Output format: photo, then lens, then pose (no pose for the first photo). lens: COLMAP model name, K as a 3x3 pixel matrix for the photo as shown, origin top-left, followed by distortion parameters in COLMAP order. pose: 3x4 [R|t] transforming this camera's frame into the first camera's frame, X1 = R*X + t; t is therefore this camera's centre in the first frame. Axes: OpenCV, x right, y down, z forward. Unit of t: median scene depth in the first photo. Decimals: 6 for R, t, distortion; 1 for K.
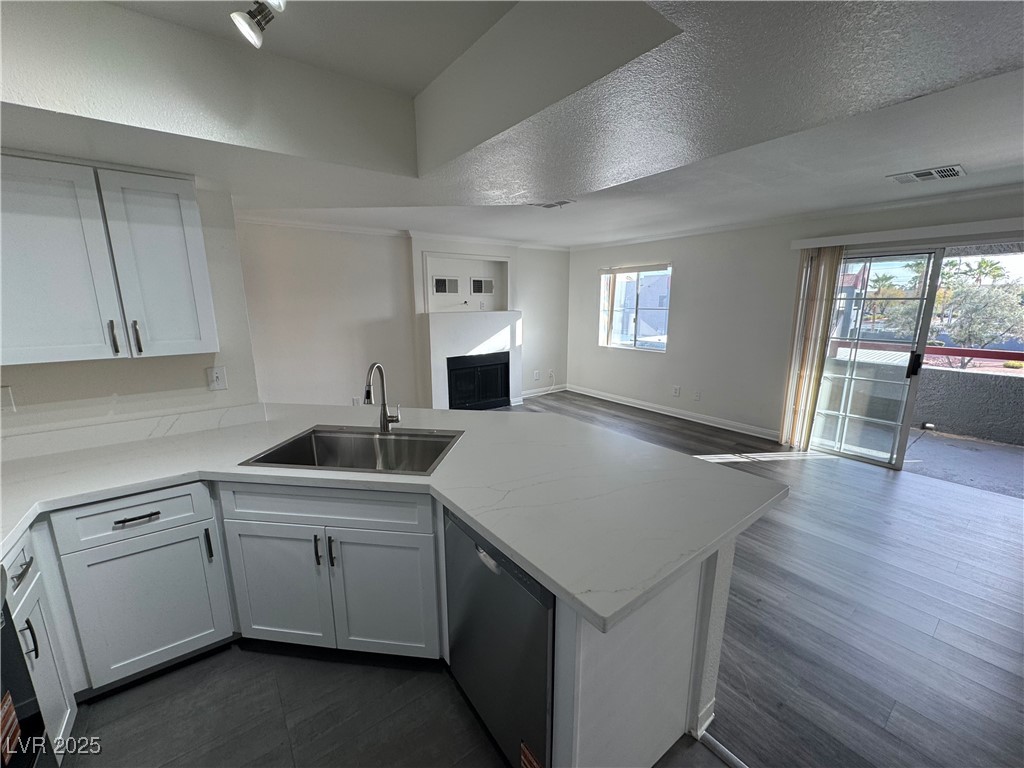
lens RADIAL K [[406.8, 0, 512.3], [0, 406.8, 381.7], [0, 0, 1]] dist [-0.003518, 0.000430]
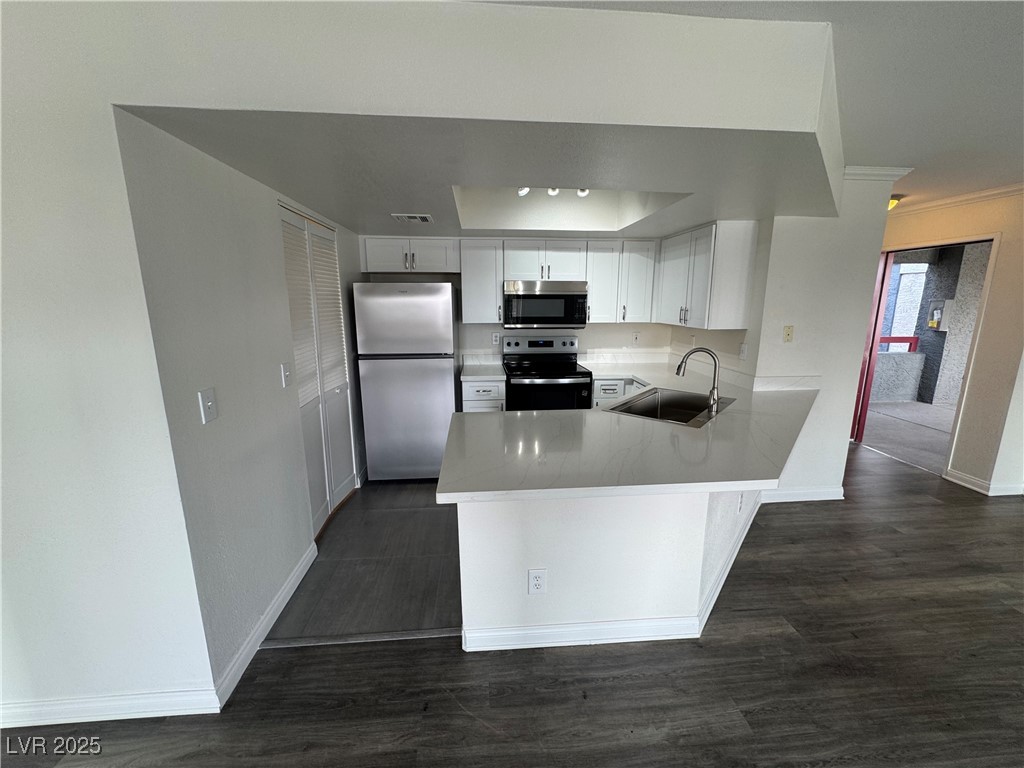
lens RADIAL K [[406.8, 0, 512.3], [0, 406.8, 381.7], [0, 0, 1]] dist [-0.003518, 0.000430]
pose [[-0.536393, 0.171262, -0.826409, 0.368067], [-0.164732, 0.939115, 0.301541, -0.083067], [0.827735, 0.297881, -0.475522, 0.420937]]
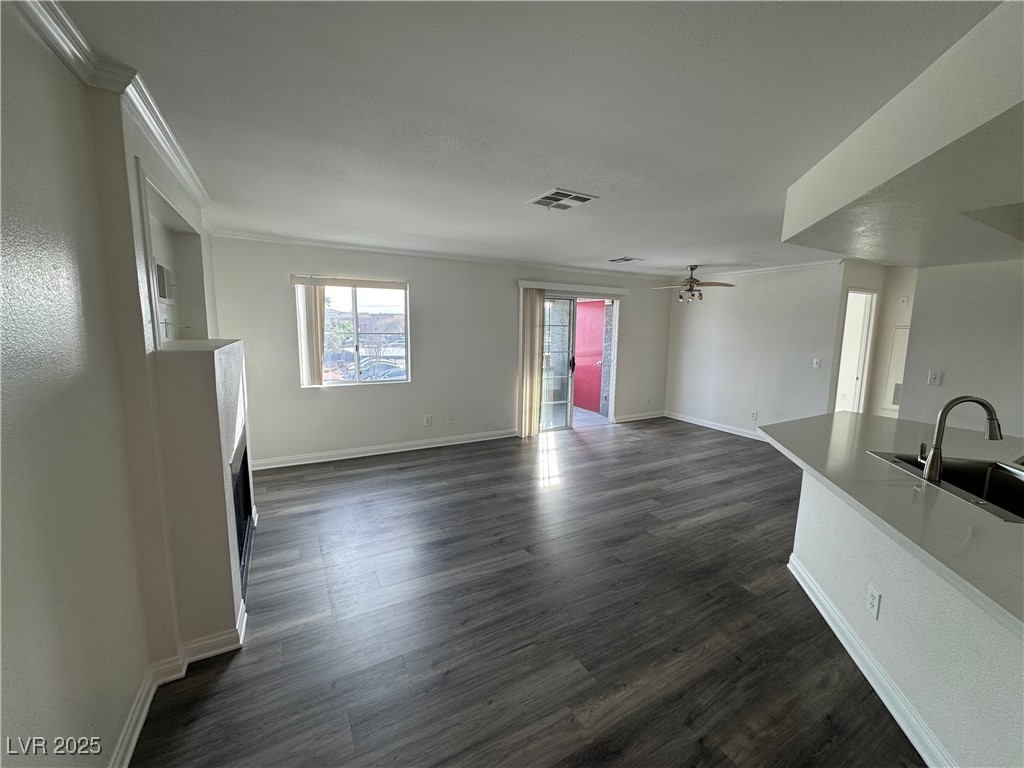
lens RADIAL K [[406.8, 0, 512.3], [0, 406.8, 381.7], [0, 0, 1]] dist [-0.003518, 0.000430]
pose [[0.138002, -0.123497, 0.982702, -0.488264], [0.179298, 0.978917, 0.097843, -0.124101], [-0.974068, 0.162694, 0.157235, 0.669169]]
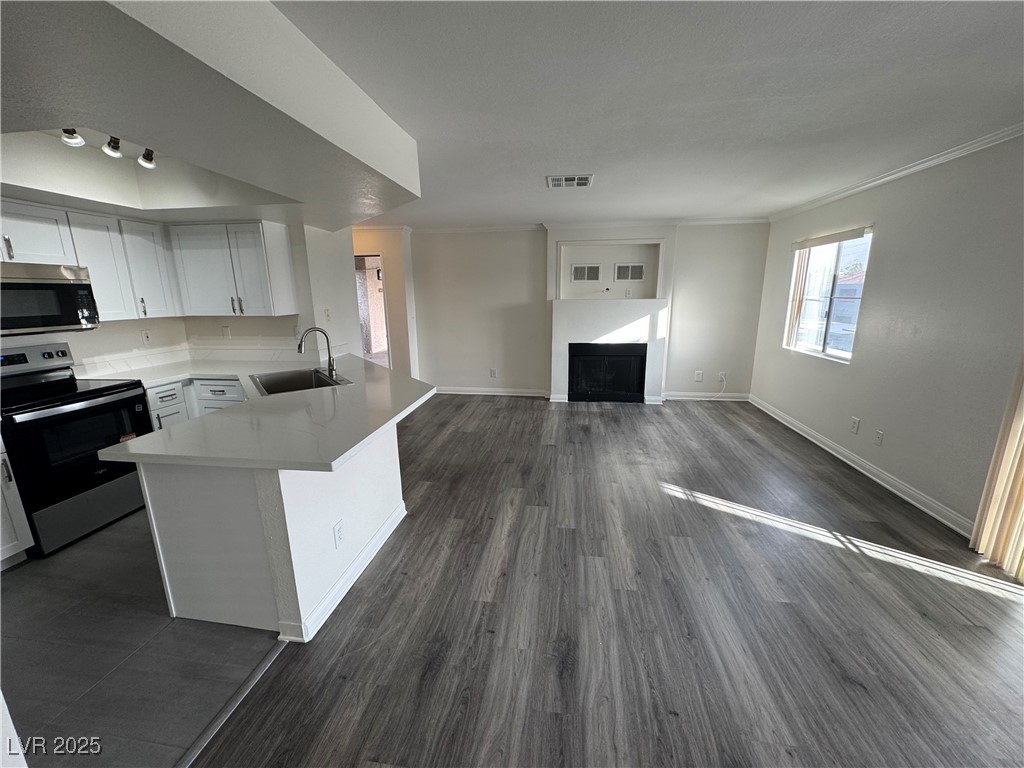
lens RADIAL K [[406.8, 0, 512.3], [0, 406.8, 381.7], [0, 0, 1]] dist [-0.003518, 0.000430]
pose [[0.706780, 0.150450, -0.691250, 0.467831], [-0.133699, 0.987923, 0.078318, -0.023597], [0.694685, 0.037066, 0.718359, 0.158107]]
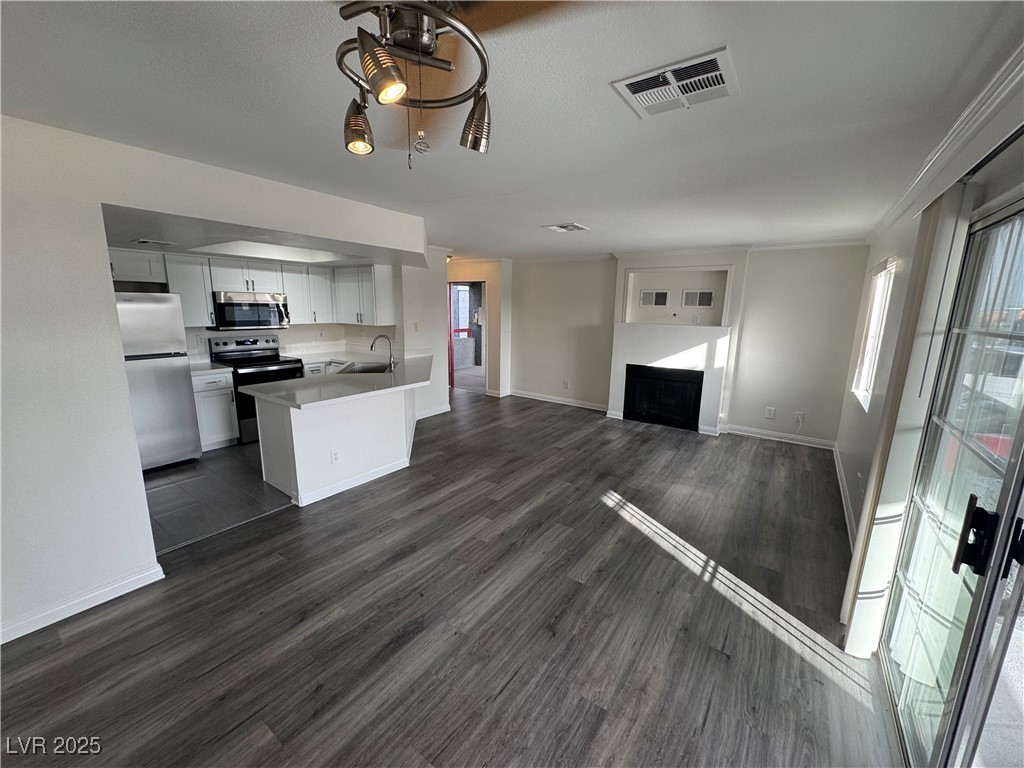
lens RADIAL K [[406.8, 0, 512.3], [0, 406.8, 381.7], [0, 0, 1]] dist [-0.003518, 0.000430]
pose [[0.301304, 0.186315, -0.935148, 0.781047], [-0.207726, 0.969995, 0.126328, -0.086682], [0.930627, 0.156191, 0.330966, 0.355755]]
